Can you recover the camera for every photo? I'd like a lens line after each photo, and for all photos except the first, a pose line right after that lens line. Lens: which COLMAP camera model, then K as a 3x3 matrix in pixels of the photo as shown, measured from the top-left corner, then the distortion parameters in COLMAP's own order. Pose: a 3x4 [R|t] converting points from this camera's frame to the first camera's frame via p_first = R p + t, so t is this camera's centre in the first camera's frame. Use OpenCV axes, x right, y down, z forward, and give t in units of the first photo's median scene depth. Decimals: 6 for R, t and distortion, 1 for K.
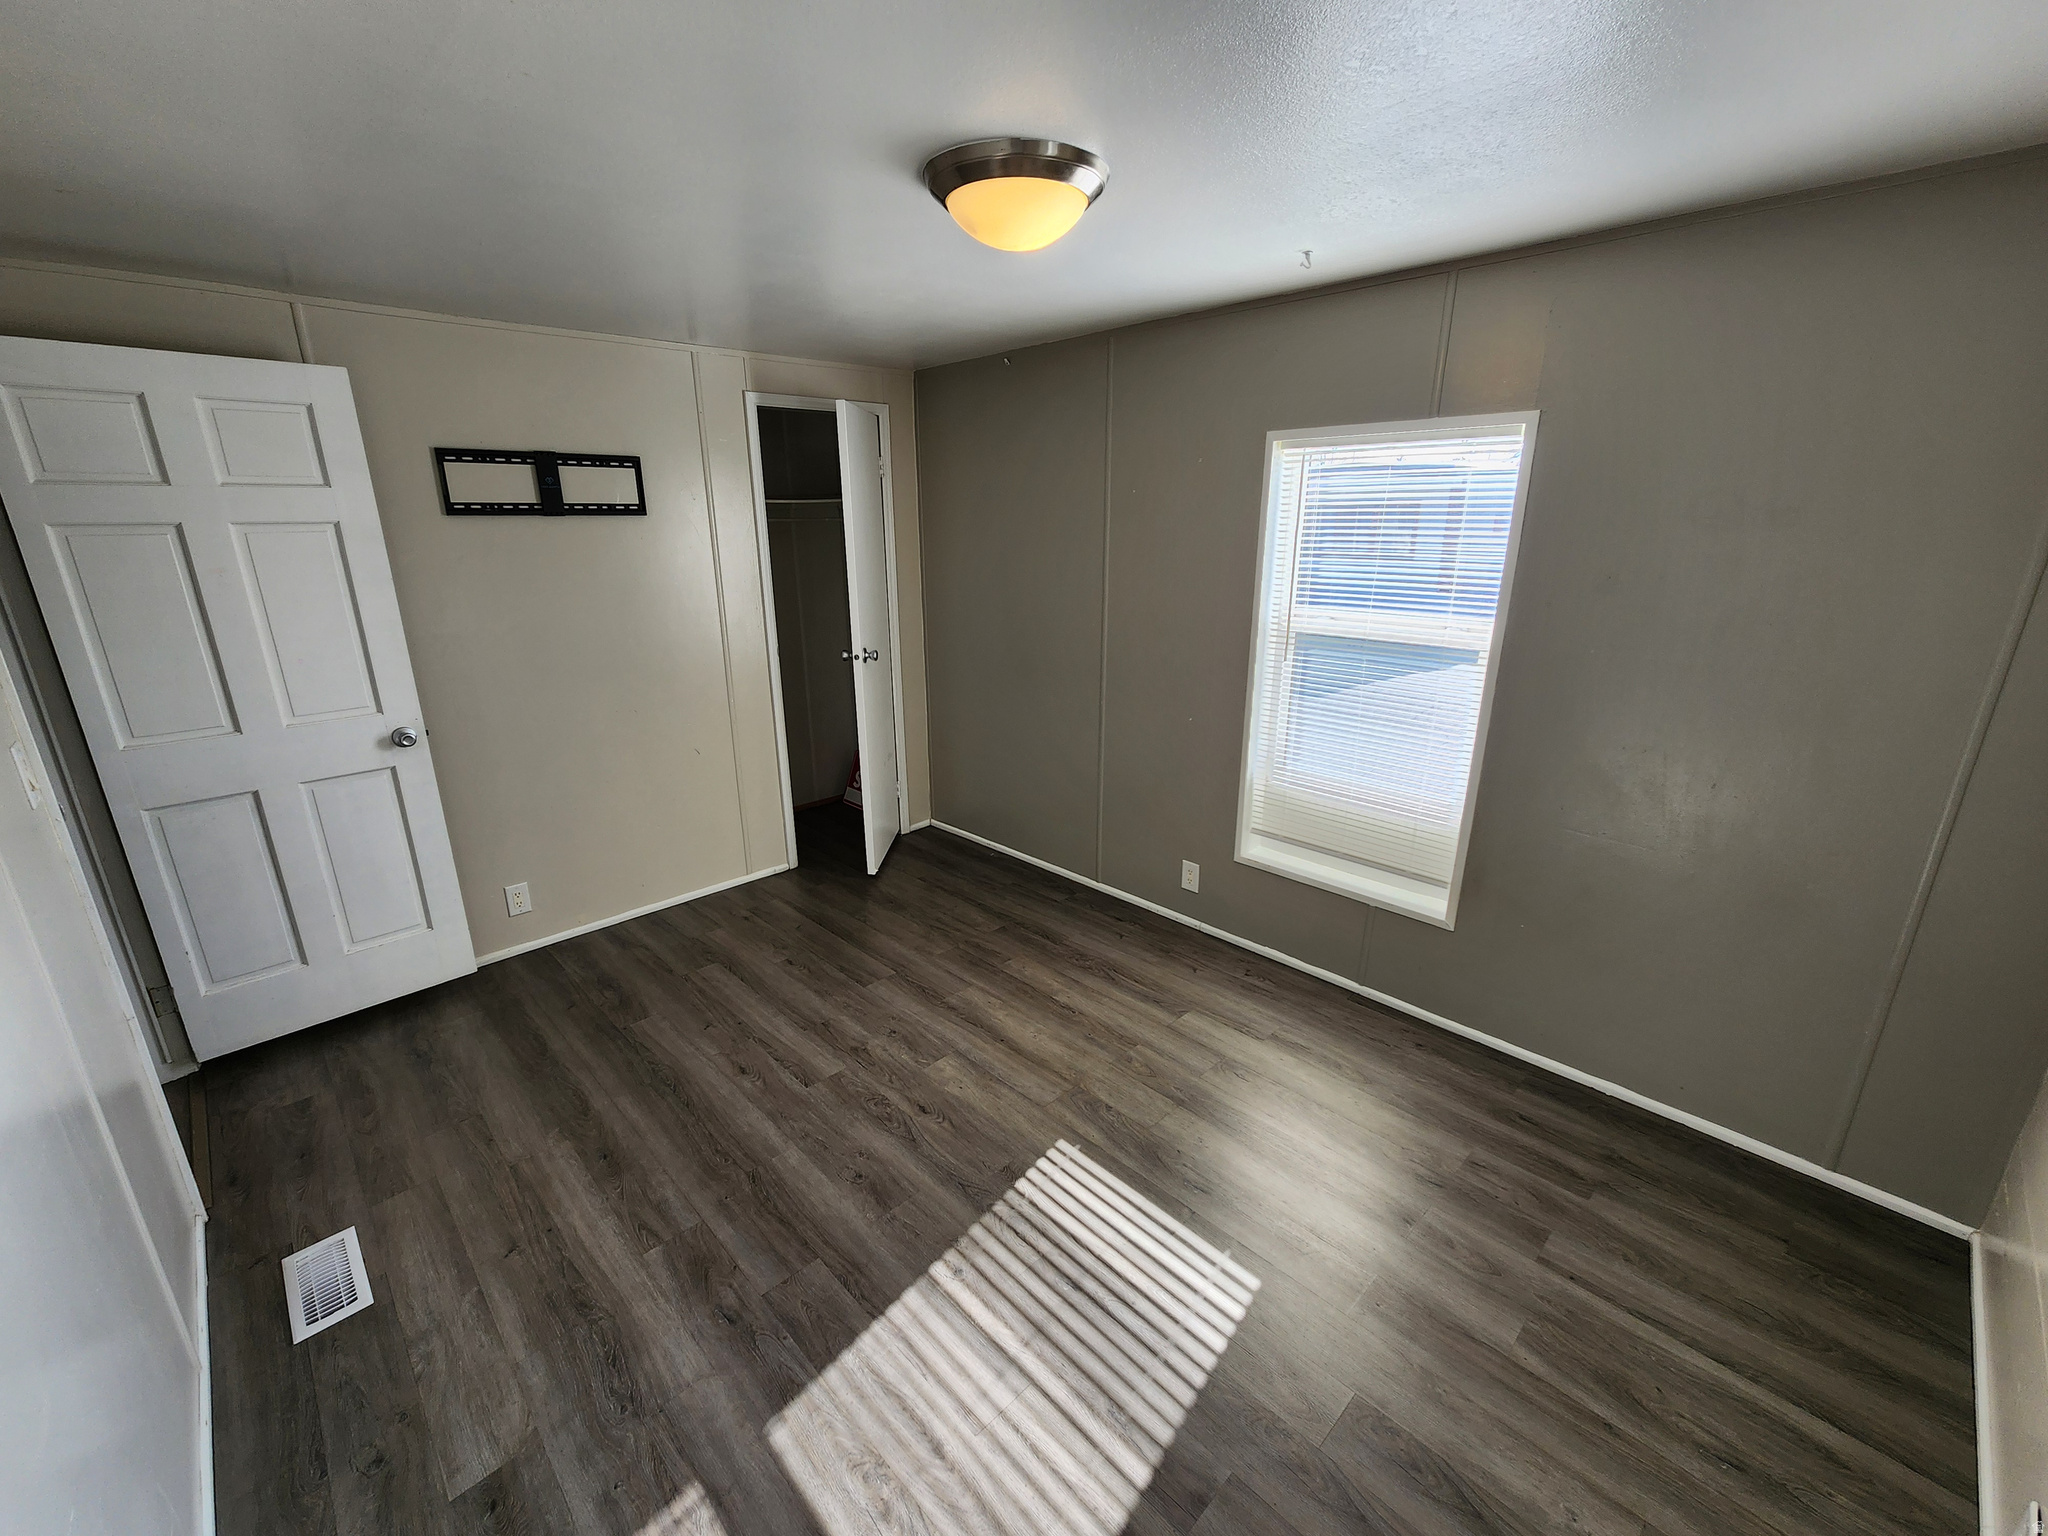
lens RADIAL K [[841.6, 0, 1017.0], [0, 841.6, 768.9], [0, 0, 1]] dist [-0.000867, 0.000000]
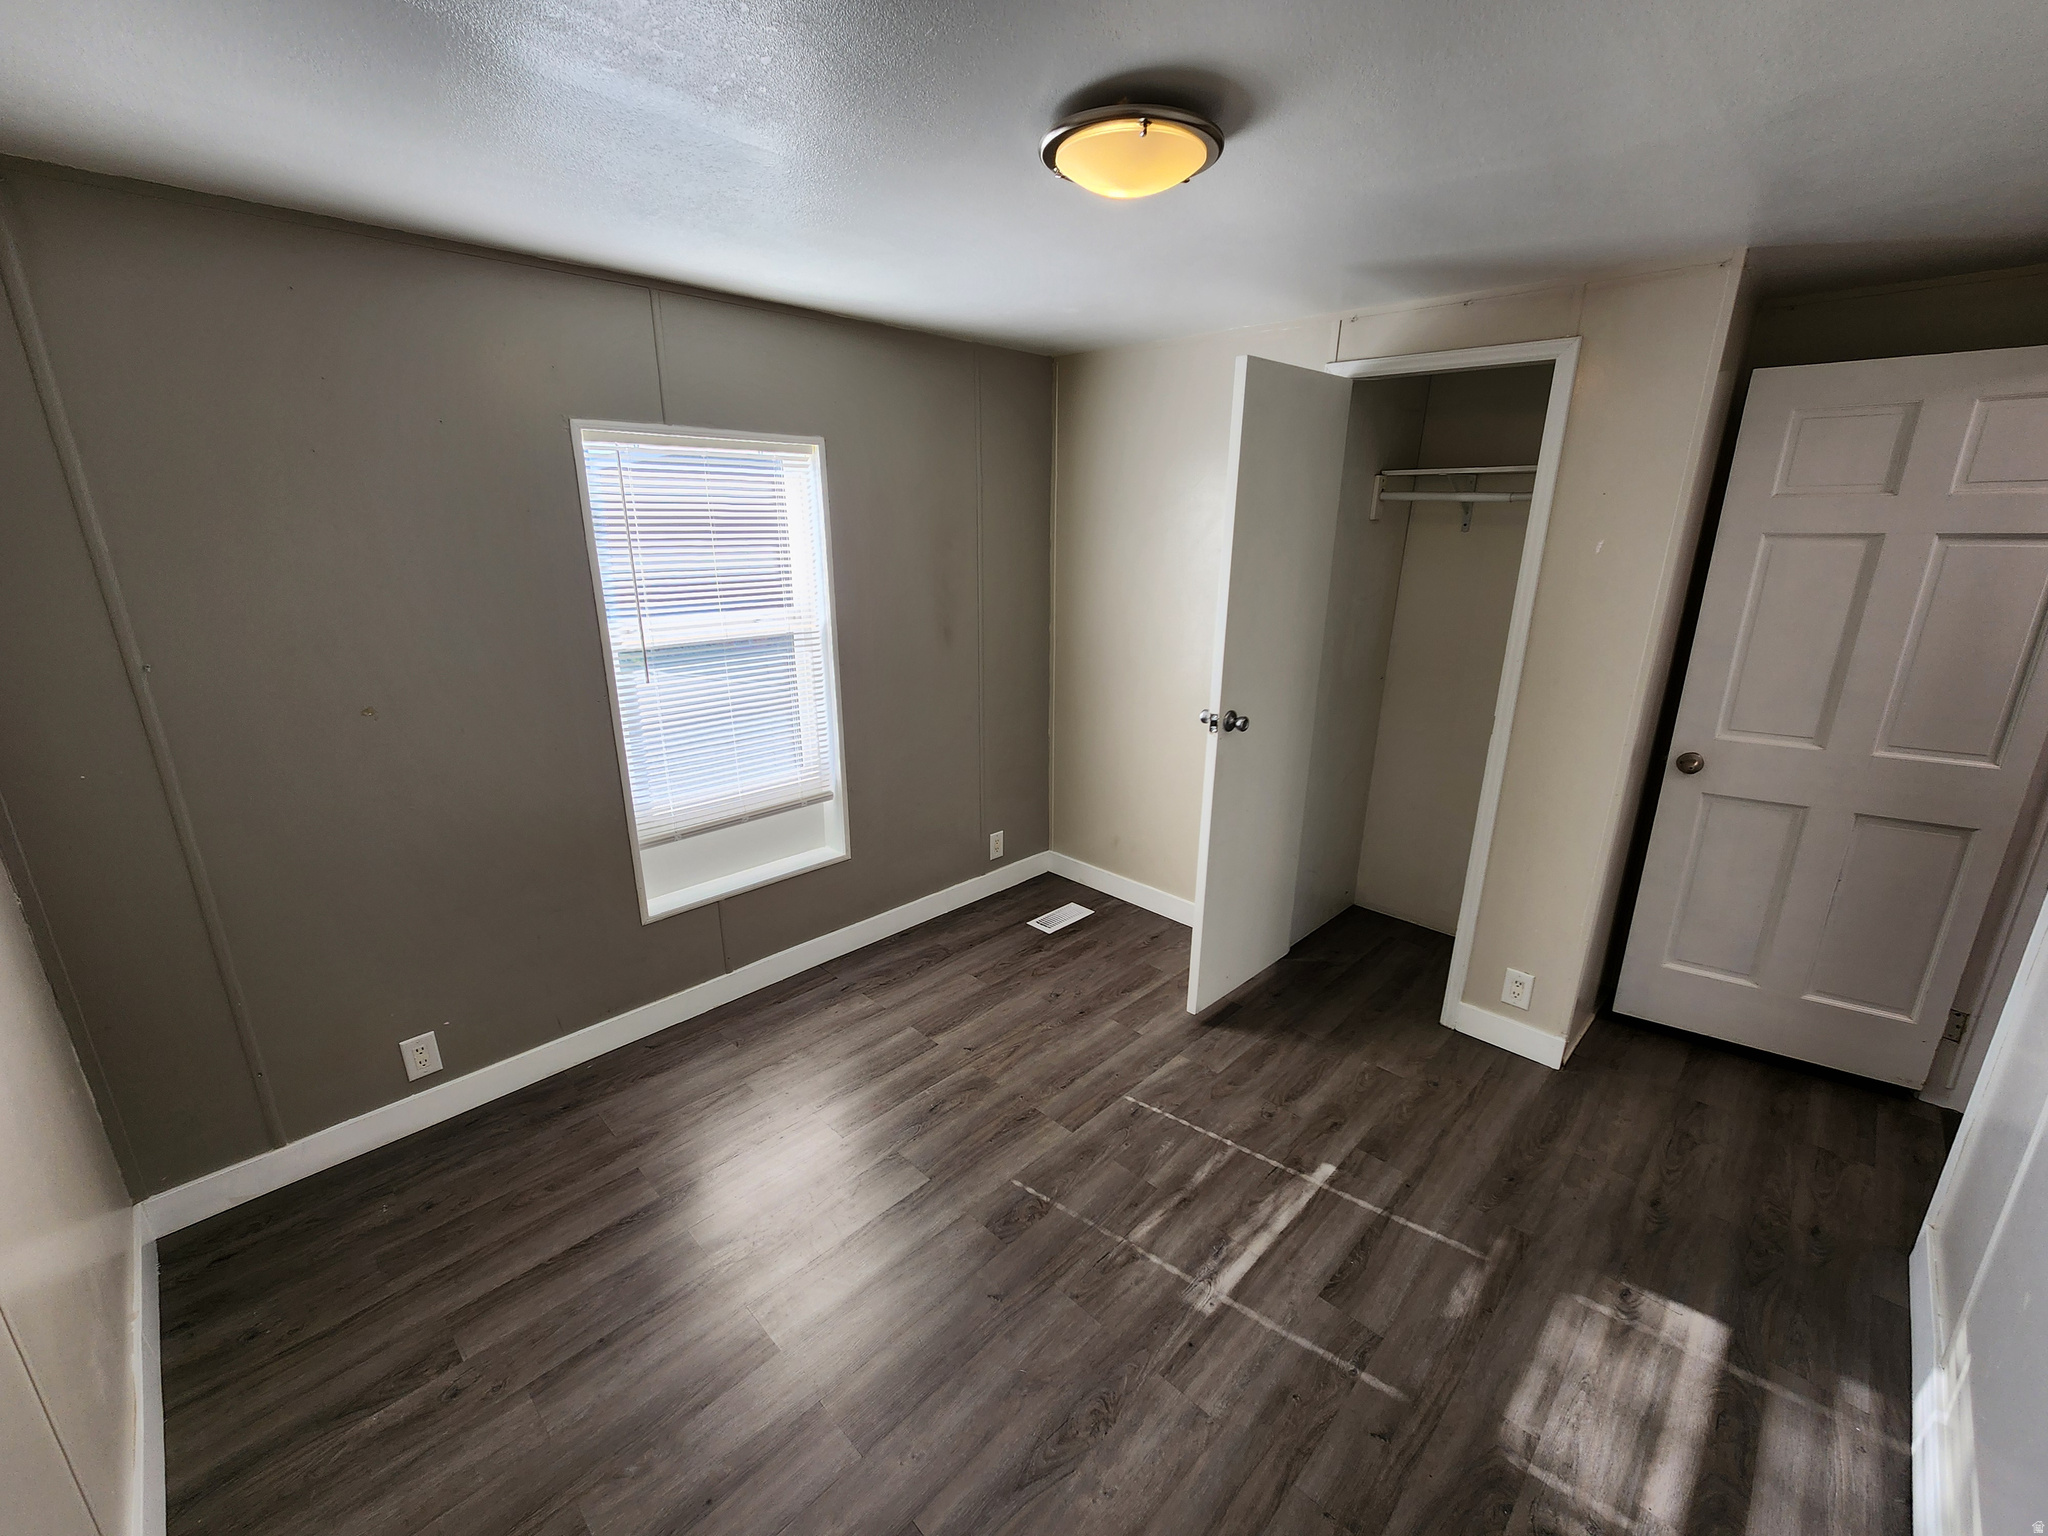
lens RADIAL K [[841.6, 0, 1017.0], [0, 841.6, 768.9], [0, 0, 1]] dist [-0.000867, 0.000000]
pose [[-0.018768, -0.269552, 0.962803, -0.594794], [0.303028, 0.916145, 0.262396, -0.172532], [-0.952797, 0.296681, 0.064488, 0.643237]]
